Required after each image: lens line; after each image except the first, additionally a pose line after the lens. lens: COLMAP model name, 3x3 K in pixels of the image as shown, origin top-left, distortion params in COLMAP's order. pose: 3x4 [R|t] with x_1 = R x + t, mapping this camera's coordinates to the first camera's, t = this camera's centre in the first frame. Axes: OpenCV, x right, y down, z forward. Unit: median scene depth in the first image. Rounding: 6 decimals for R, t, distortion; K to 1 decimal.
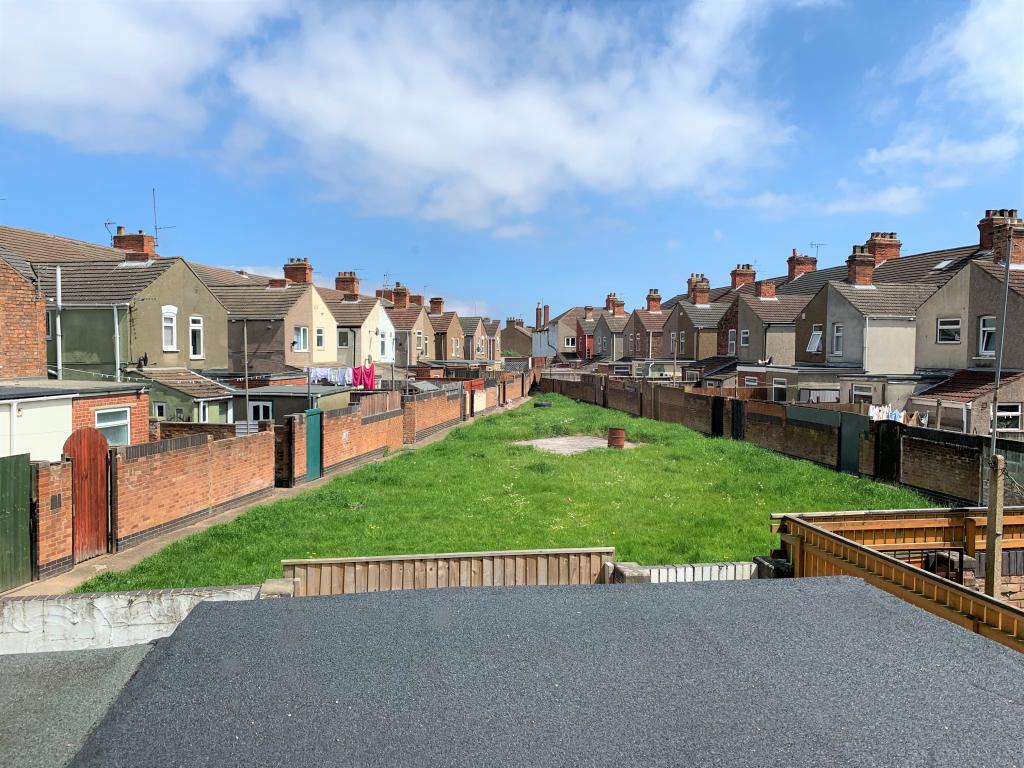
lens RADIAL K [[785.8, 0, 512.0], [0, 785.8, 384.0], [0, 0, 1]] dist [-0.000374, -0.000234]
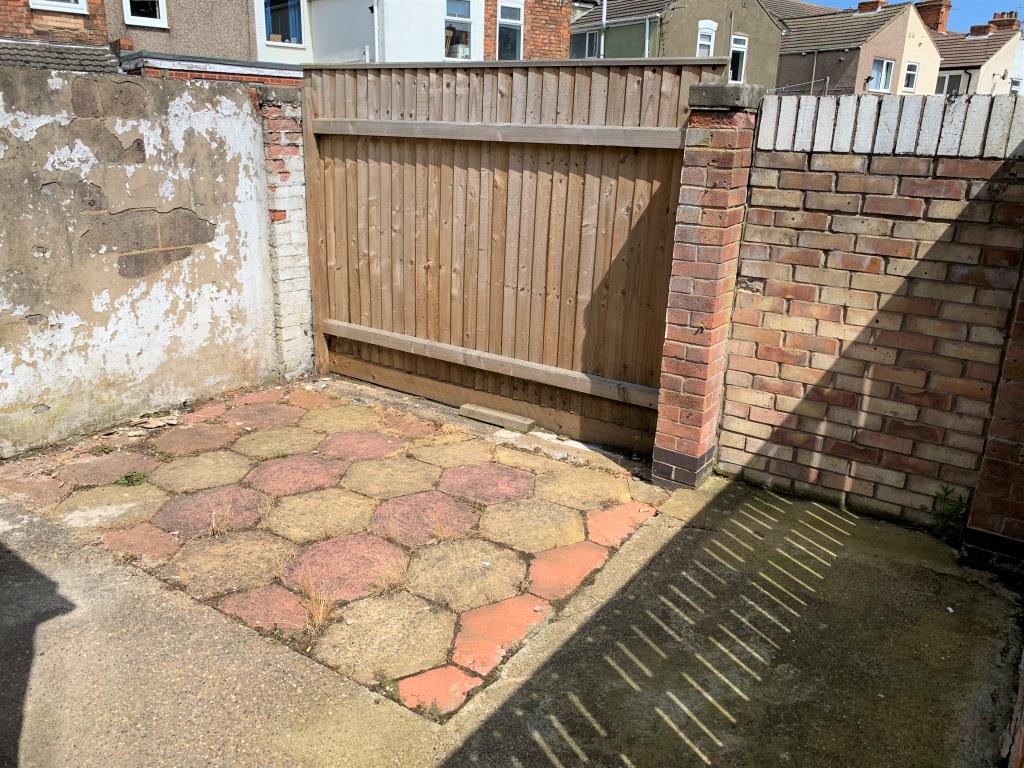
lens RADIAL K [[785.8, 0, 512.0], [0, 785.8, 384.0], [0, 0, 1]] dist [-0.000374, -0.000234]
pose [[0.709145, 0.230827, -0.666208, 0.104244], [-0.059787, 0.961175, 0.269386, 0.070397], [0.702524, -0.151203, 0.695412, 0.126795]]
